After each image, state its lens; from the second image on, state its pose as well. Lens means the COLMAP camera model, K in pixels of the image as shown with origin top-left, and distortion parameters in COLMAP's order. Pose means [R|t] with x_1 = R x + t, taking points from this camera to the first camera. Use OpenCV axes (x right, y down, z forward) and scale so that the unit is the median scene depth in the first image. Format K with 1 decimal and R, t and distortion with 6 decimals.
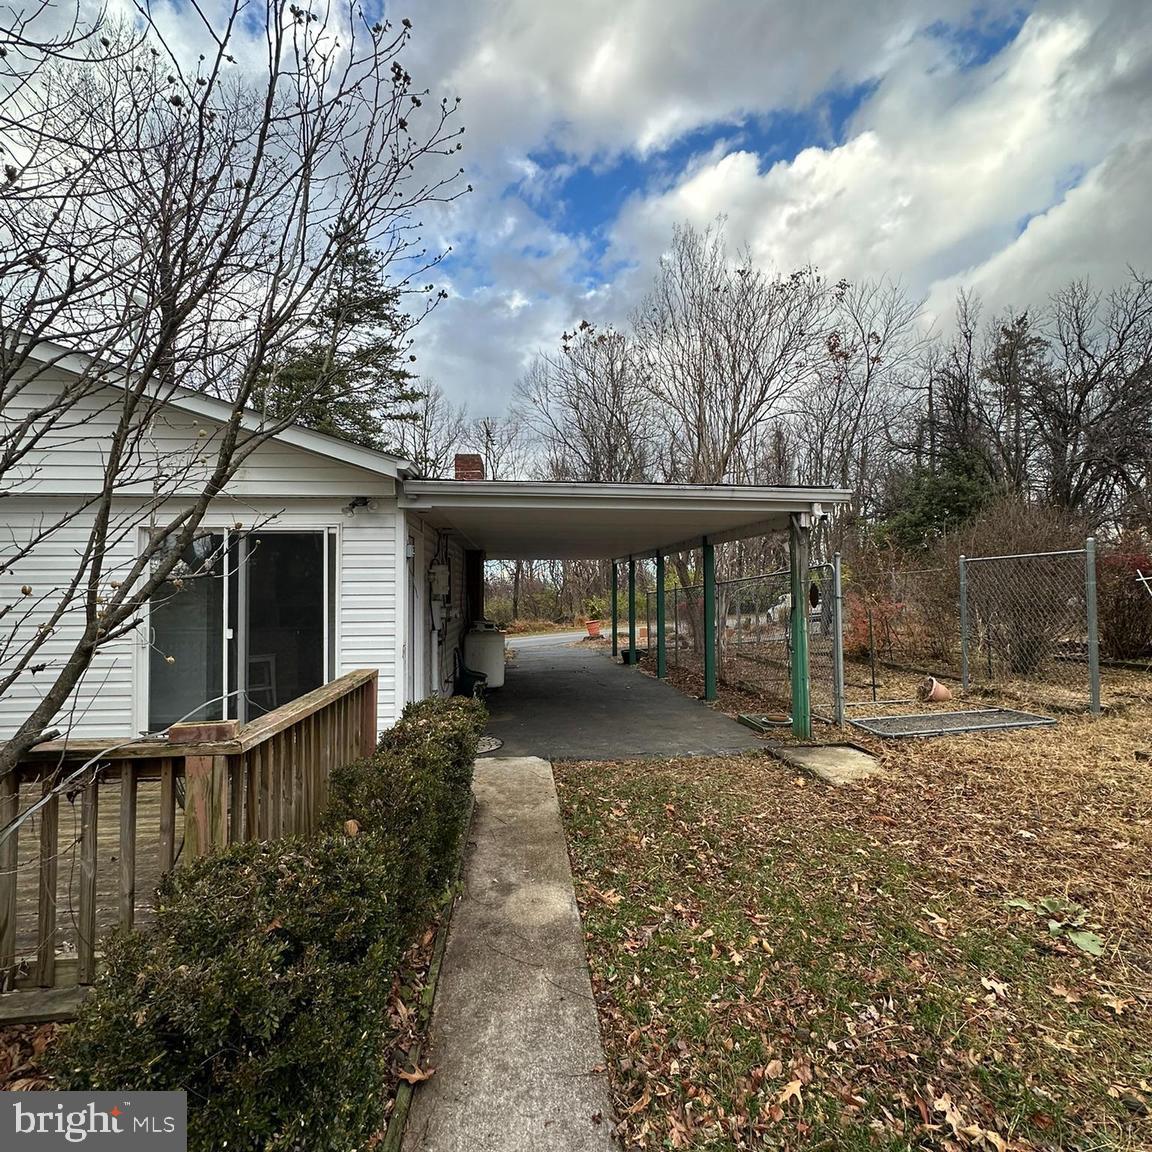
lens RADIAL K [[613.3, 0, 577.3], [0, 613.3, 574.1], [0, 0, 1]] dist [-0.004254, 0.000148]
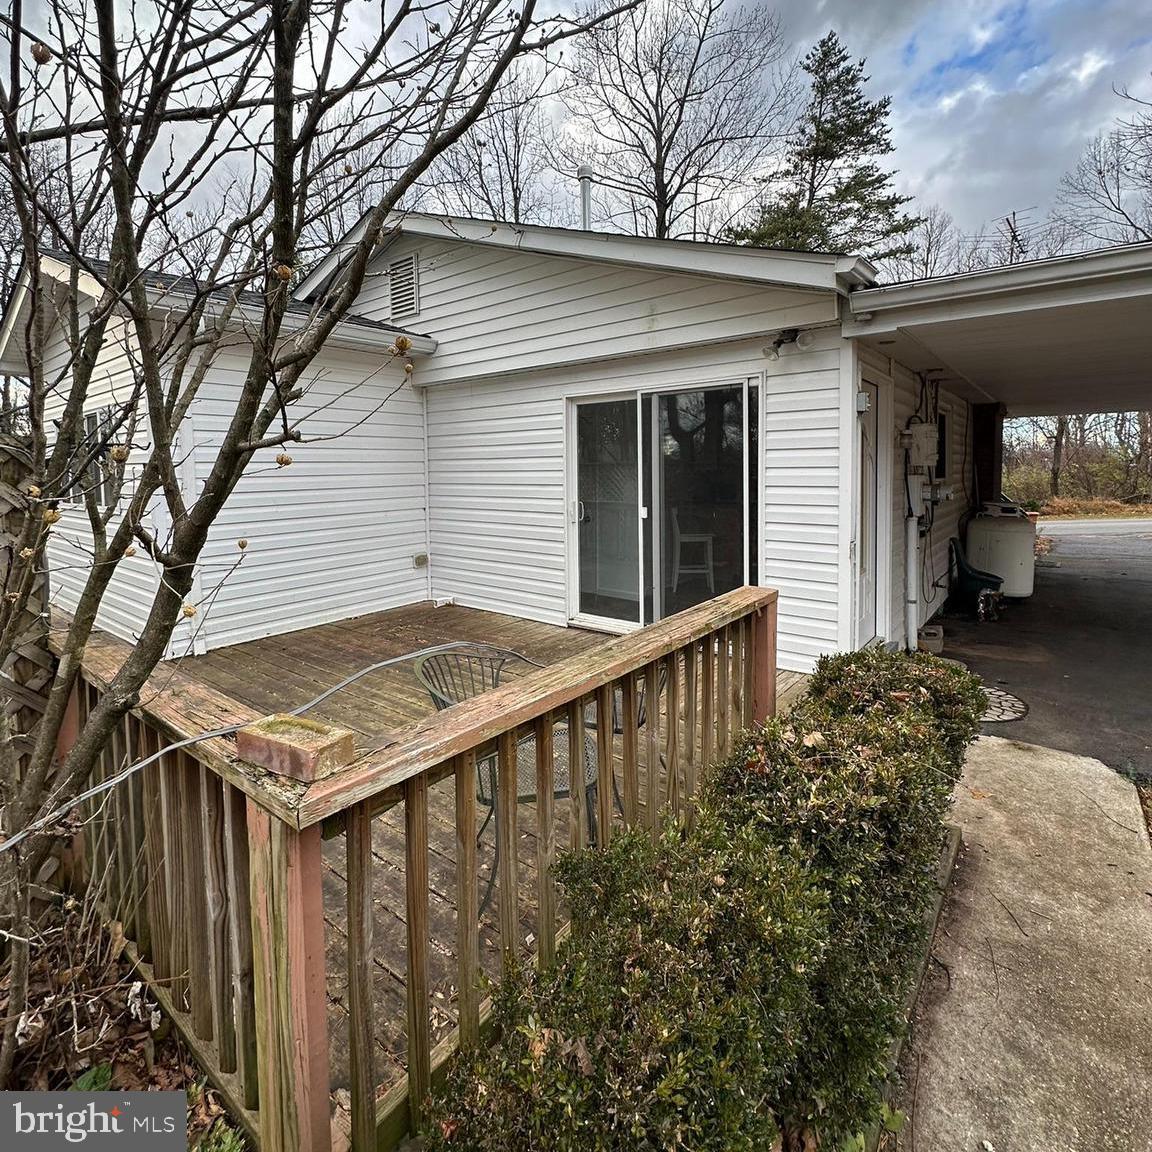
lens RADIAL K [[613.3, 0, 574.0], [0, 613.3, 495.6], [0, 0, 1]] dist [-0.004254, 0.000148]
pose [[0.720775, 0.029241, -0.692552, -0.030797], [0.028886, 0.996975, 0.072157, 0.006408], [0.692567, -0.072014, 0.717750, 0.268459]]
